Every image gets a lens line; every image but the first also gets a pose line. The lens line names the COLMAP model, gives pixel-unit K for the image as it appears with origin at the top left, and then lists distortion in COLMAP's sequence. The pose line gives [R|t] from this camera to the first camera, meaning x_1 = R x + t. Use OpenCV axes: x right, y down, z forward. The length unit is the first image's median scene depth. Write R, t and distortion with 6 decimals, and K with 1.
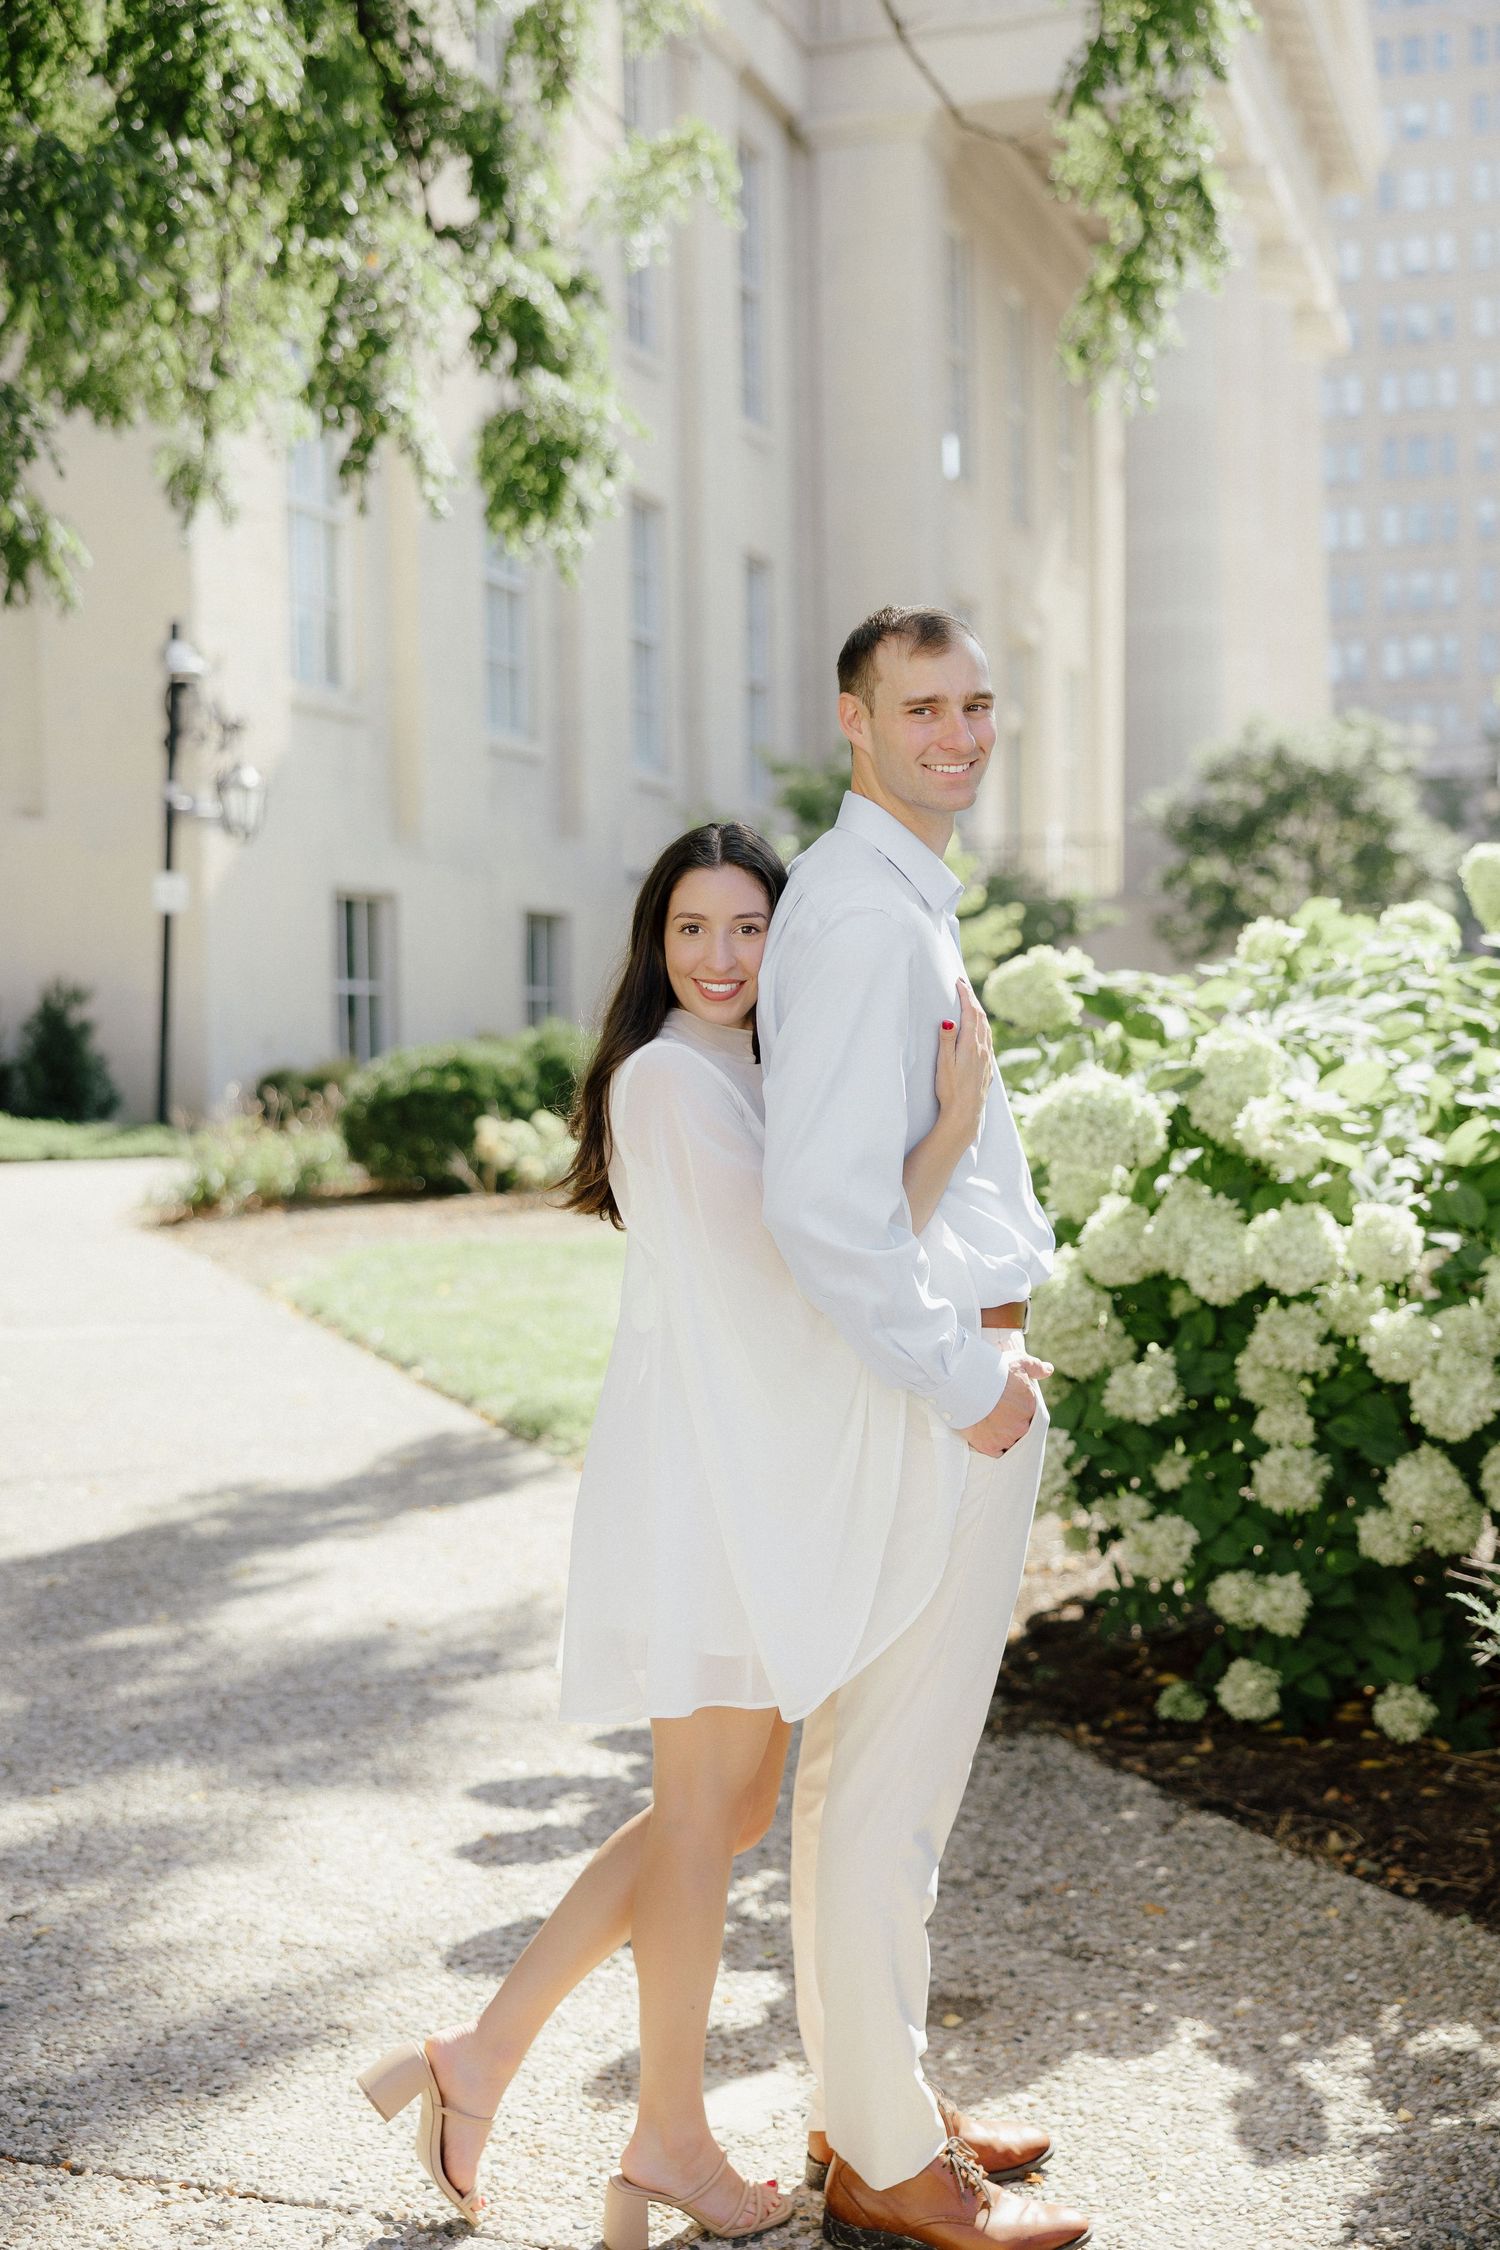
lens RADIAL K [[2746.8, 0, 785.2], [0, 2746.8, 1118.2], [0, 0, 1]] dist [-0.000122, 0.000000]
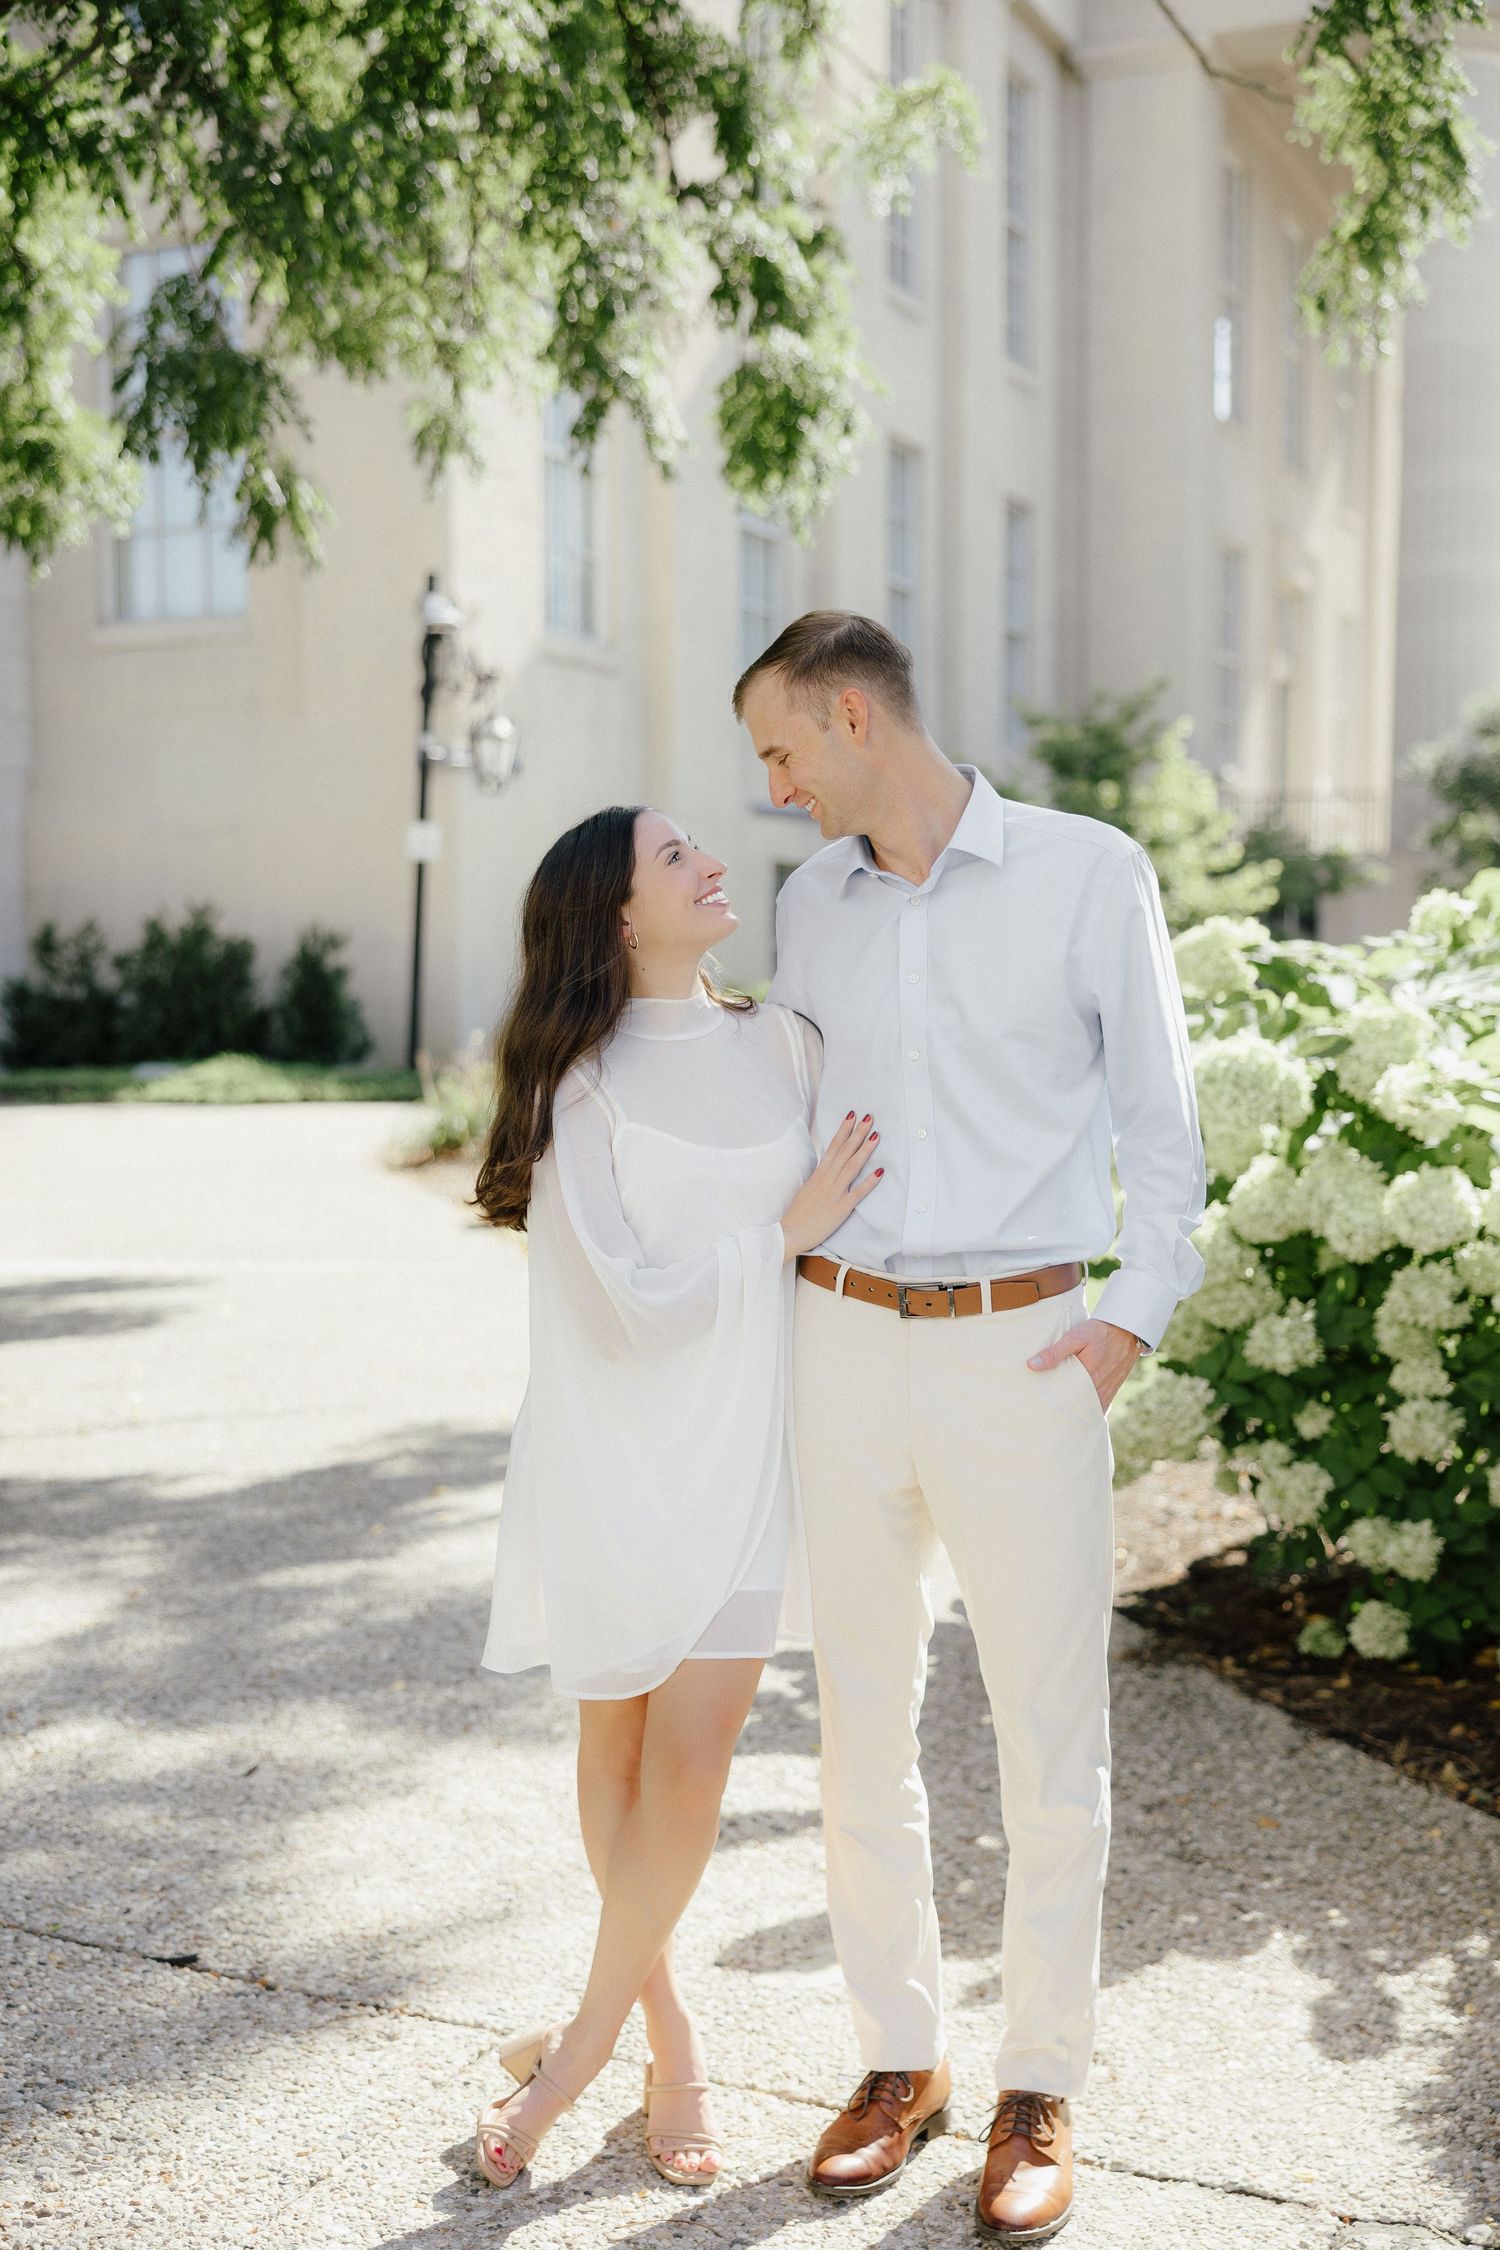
lens RADIAL K [[2772.2, 0, 735.5], [0, 2772.2, 1206.2], [0, 0, 1]] dist [-0.005184, 0.000000]
pose [[0.993764, 0.023253, -0.109053, 0.015771], [-0.017944, 0.998617, 0.049410, -0.000651], [0.110051, -0.047145, 0.992807, -0.032715]]
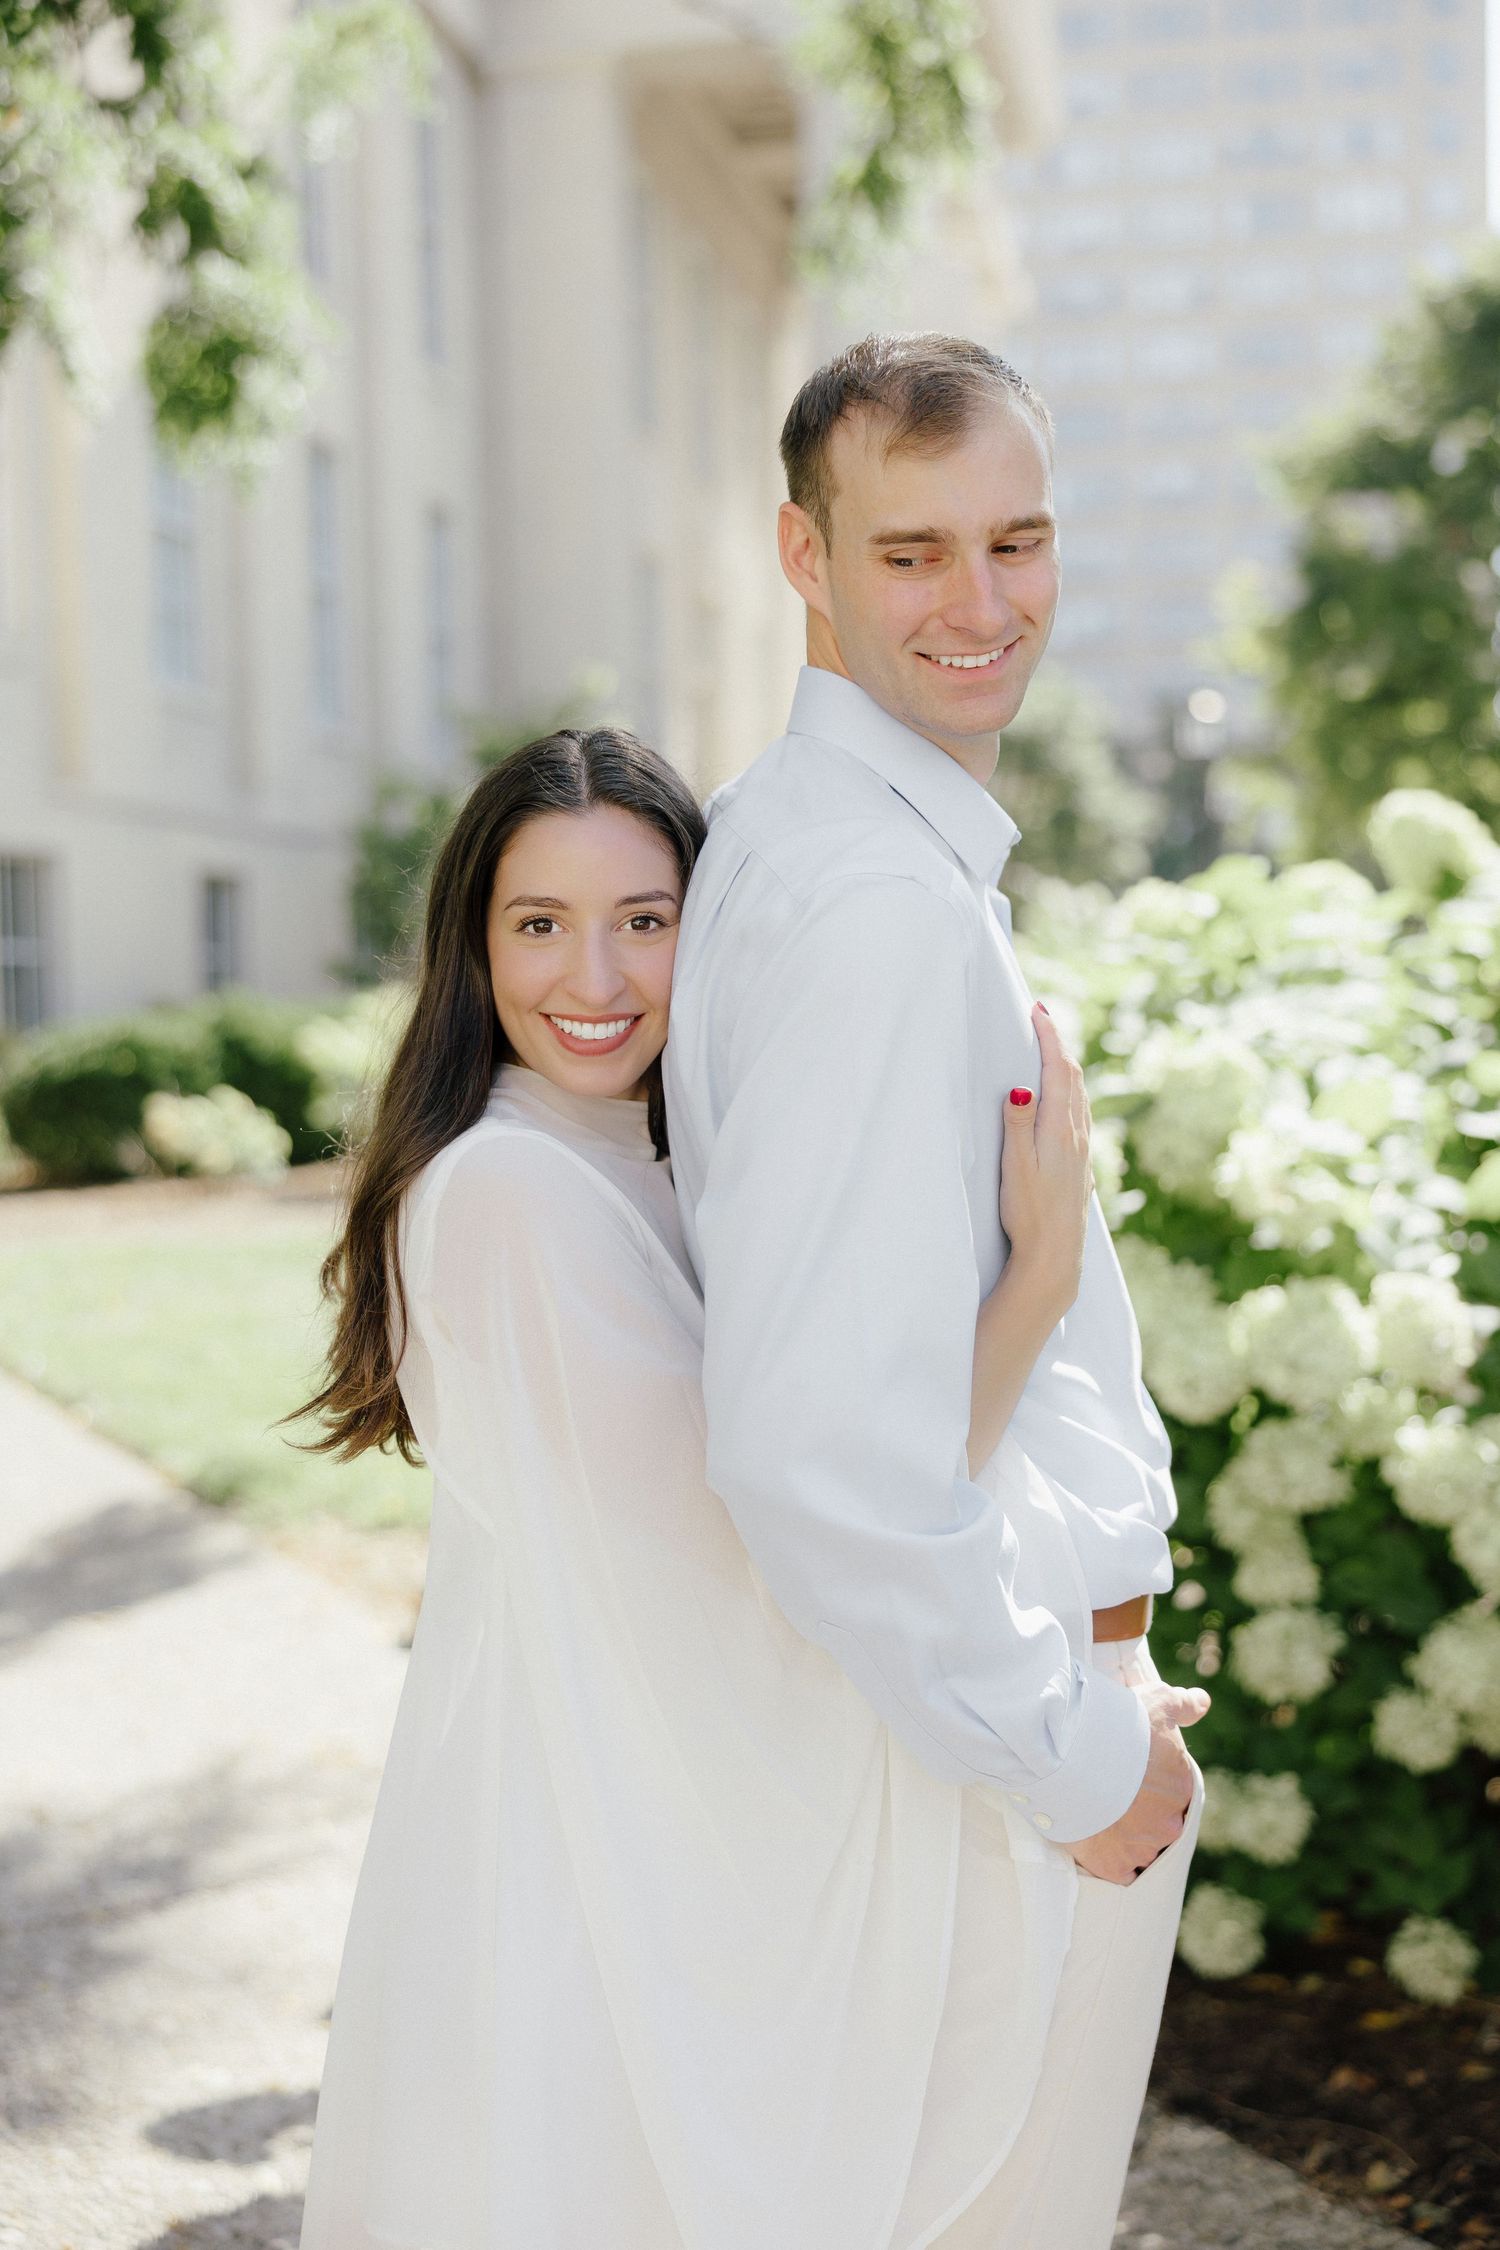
lens RADIAL K [[2746.8, 0, 821.1], [0, 2746.8, 1077.2], [0, 0, 1]] dist [-0.000122, 0.000000]
pose [[0.991730, -0.008837, 0.128035, -0.014104], [0.008926, 0.999960, -0.000122, -0.010276], [-0.128029, 0.001264, 0.991770, 0.126490]]
